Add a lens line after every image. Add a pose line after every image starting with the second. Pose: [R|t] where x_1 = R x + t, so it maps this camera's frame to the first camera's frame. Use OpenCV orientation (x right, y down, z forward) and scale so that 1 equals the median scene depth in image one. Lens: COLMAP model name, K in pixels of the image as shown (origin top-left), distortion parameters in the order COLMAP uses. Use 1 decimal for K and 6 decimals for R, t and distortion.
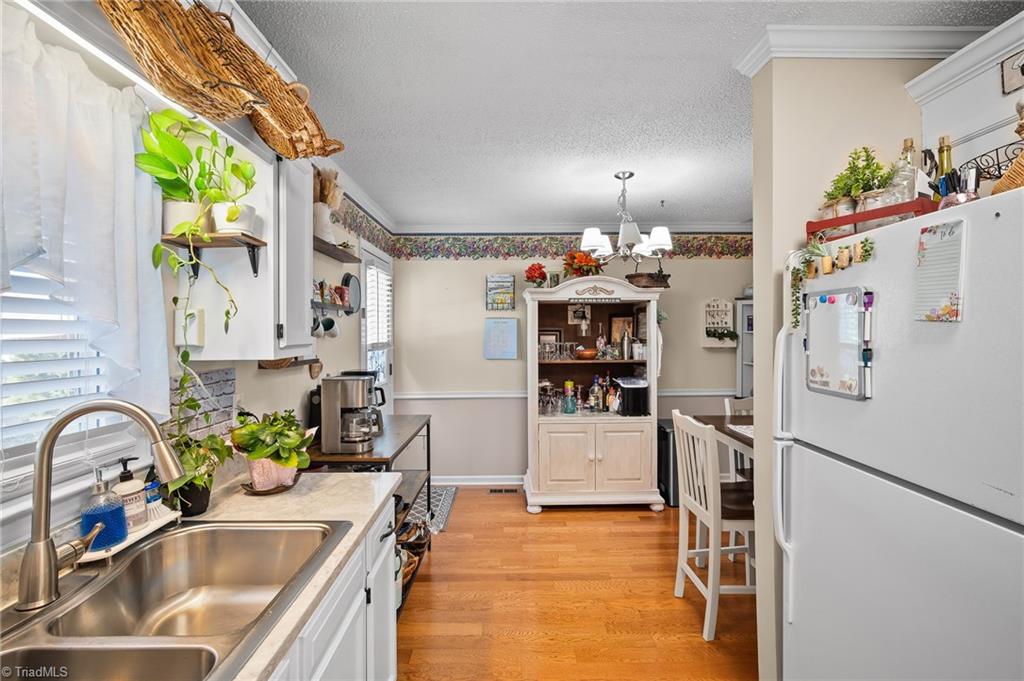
lens RADIAL K [[458.2, 0, 512.3], [0, 458.2, 331.5], [0, 0, 1]] dist [-0.000671, -0.000211]
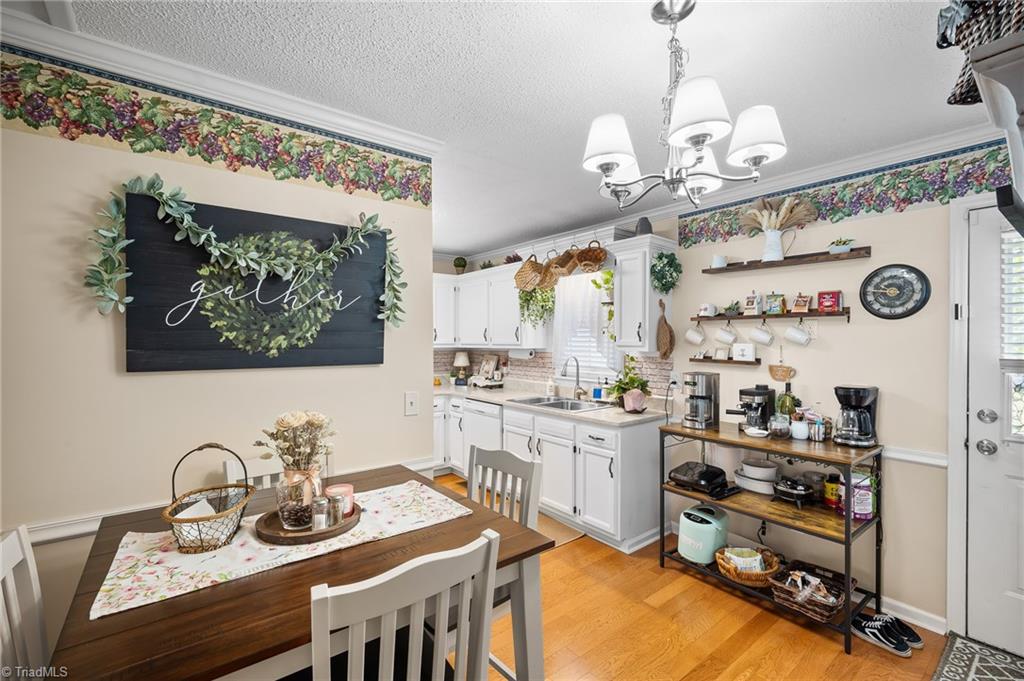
lens RADIAL K [[448.5, 0, 512.0], [0, 448.5, 340.5], [0, 0, 1]] dist [-0.000386, -0.000104]
pose [[-0.802557, 0.005502, -0.596551, 1.311617], [0.002441, 0.999979, 0.005938, -0.008560], [0.596571, 0.003310, -0.802553, 2.577203]]
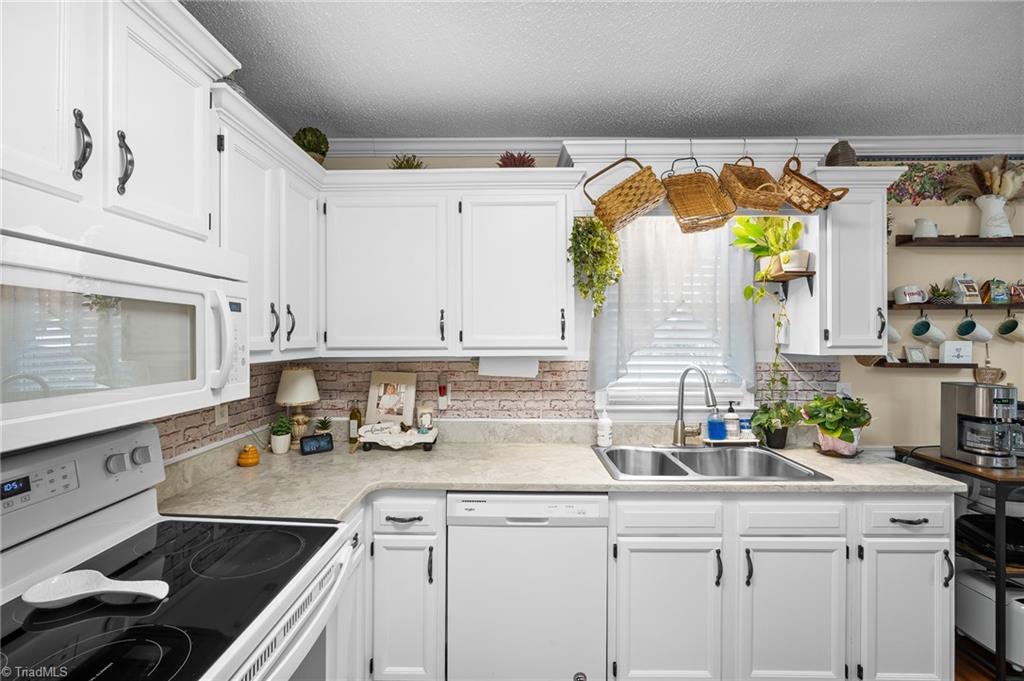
lens RADIAL K [[569.8, 0, 512.0], [0, 569.8, 340.5], [0, 0, 1]] dist [0.000913, 0.000023]
pose [[-0.026772, 0.009866, -0.999593, 1.264727], [-0.001333, 0.999950, 0.009906, 0.001006], [0.999641, 0.001598, -0.026757, 0.119836]]
